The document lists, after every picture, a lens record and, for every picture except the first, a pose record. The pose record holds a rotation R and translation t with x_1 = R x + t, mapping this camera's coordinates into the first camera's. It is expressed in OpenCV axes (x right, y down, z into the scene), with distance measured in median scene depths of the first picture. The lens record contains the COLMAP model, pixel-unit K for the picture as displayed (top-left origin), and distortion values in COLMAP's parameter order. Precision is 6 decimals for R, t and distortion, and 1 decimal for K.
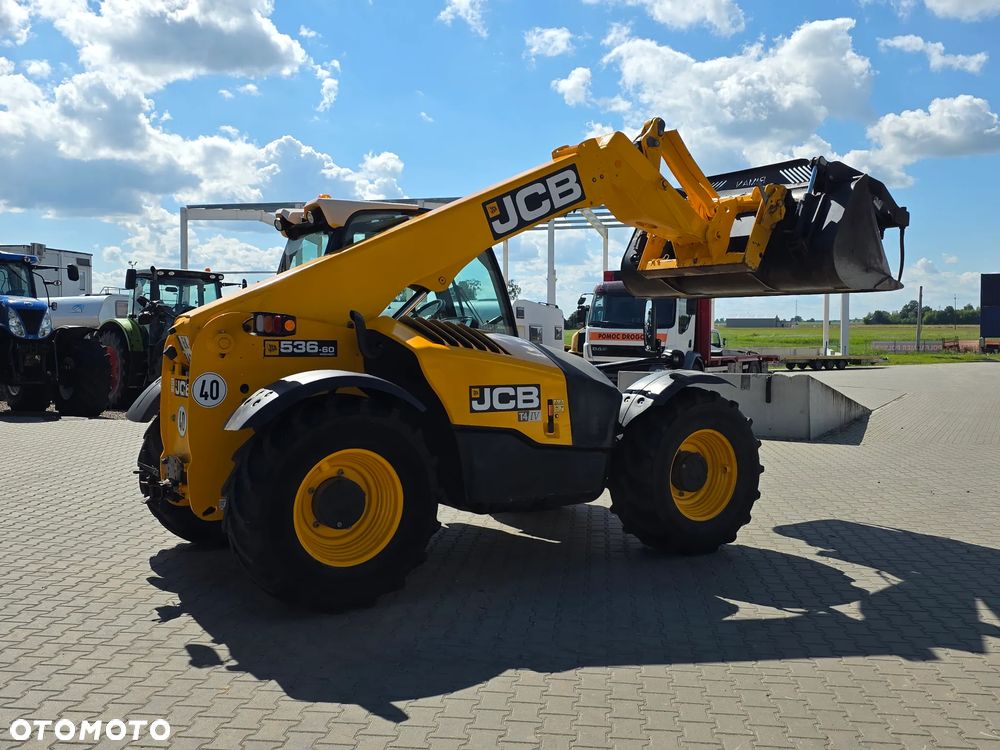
lens RADIAL K [[977.5, 0, 498.9], [0, 977.5, 361.8], [0, 0, 1]] dist [0.088320, -0.119098]
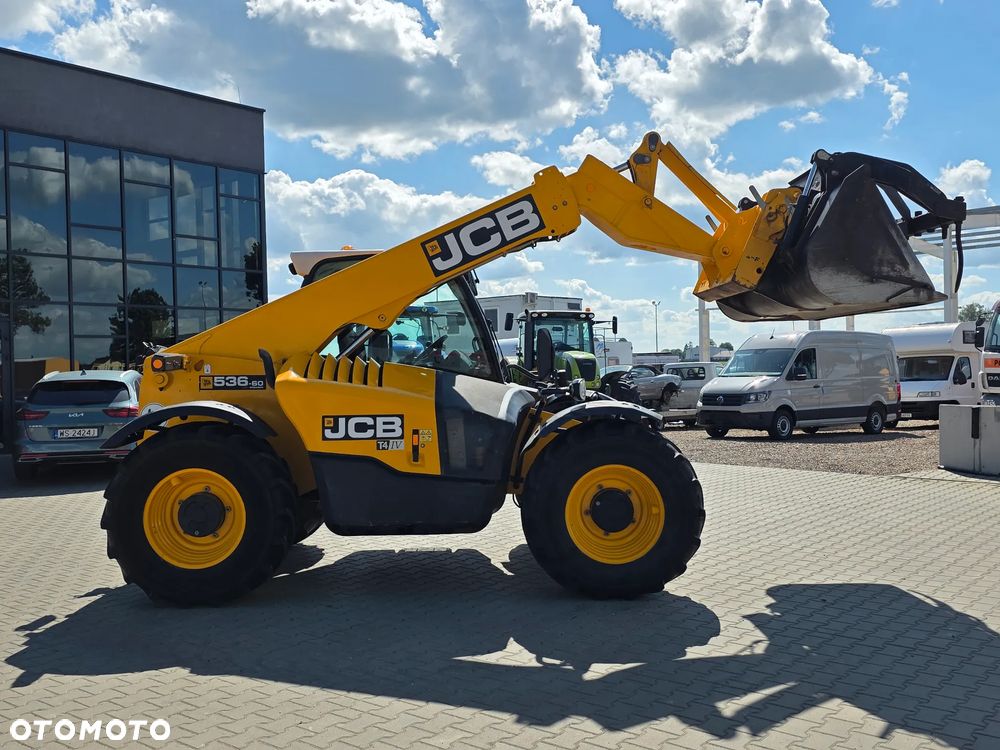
lens RADIAL K [[977.3, 0, 500.0], [0, 977.3, 375.0], [0, 0, 1]] dist [0.147526, -0.282706]
pose [[0.845679, -0.014259, -0.533501, 0.601161], [0.003352, 0.999765, -0.021406, 0.002930], [0.533681, 0.016314, 0.845528, 0.150476]]
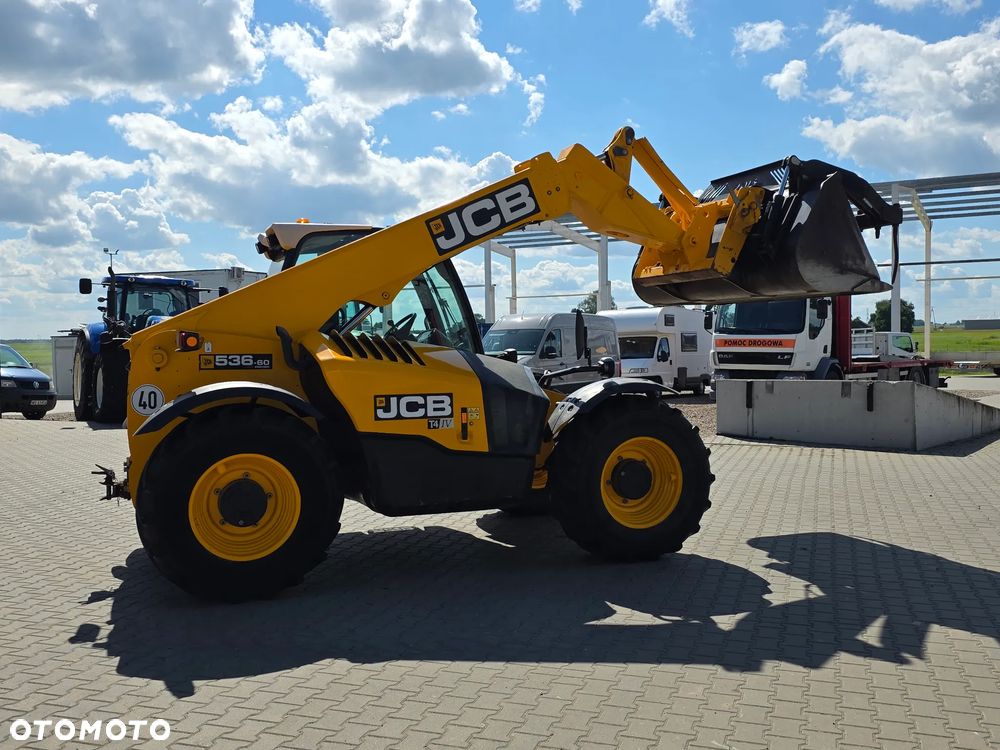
lens RADIAL K [[975.9, 0, 494.1], [0, 975.9, 371.6], [0, 0, 1]] dist [0.122161, -0.207182]
pose [[0.975900, -0.010368, -0.217970, 0.274647], [0.010523, 0.999945, -0.000448, 0.000662], [0.217963, -0.001856, 0.975955, -0.008361]]
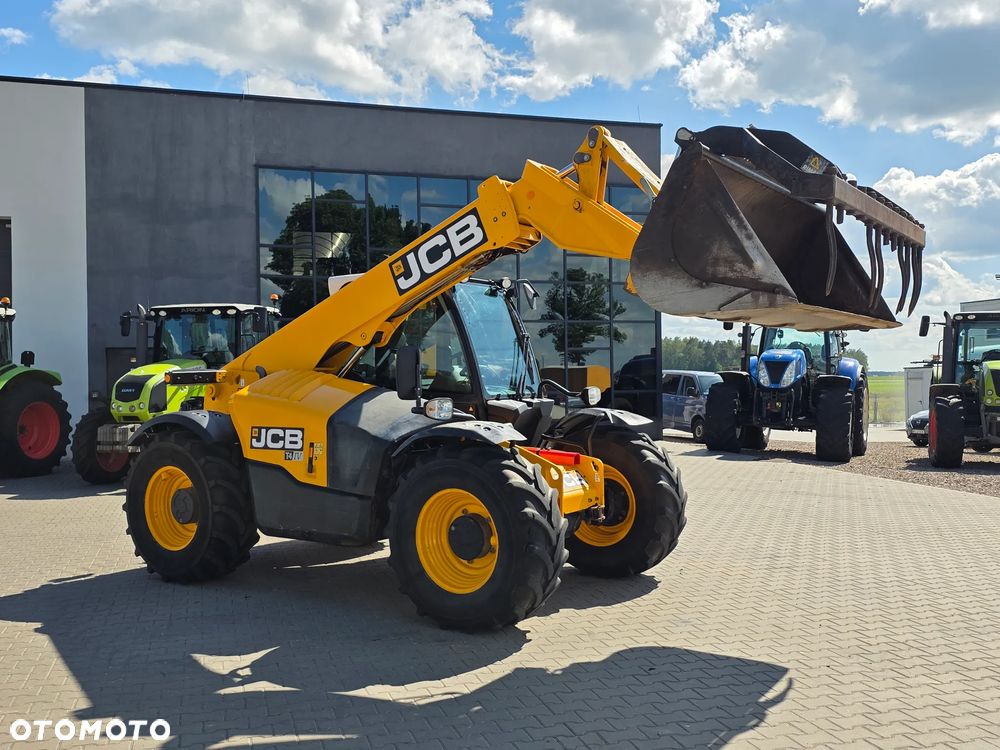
lens RADIAL K [[973.2, 0, 498.9], [0, 973.2, 379.3], [0, 0, 1]] dist [0.118639, -0.218425]
pose [[0.382532, -0.007959, -0.923908, 1.014353], [-0.021045, 0.999628, -0.017324, -0.015980], [0.923703, 0.026070, 0.382222, 0.681027]]
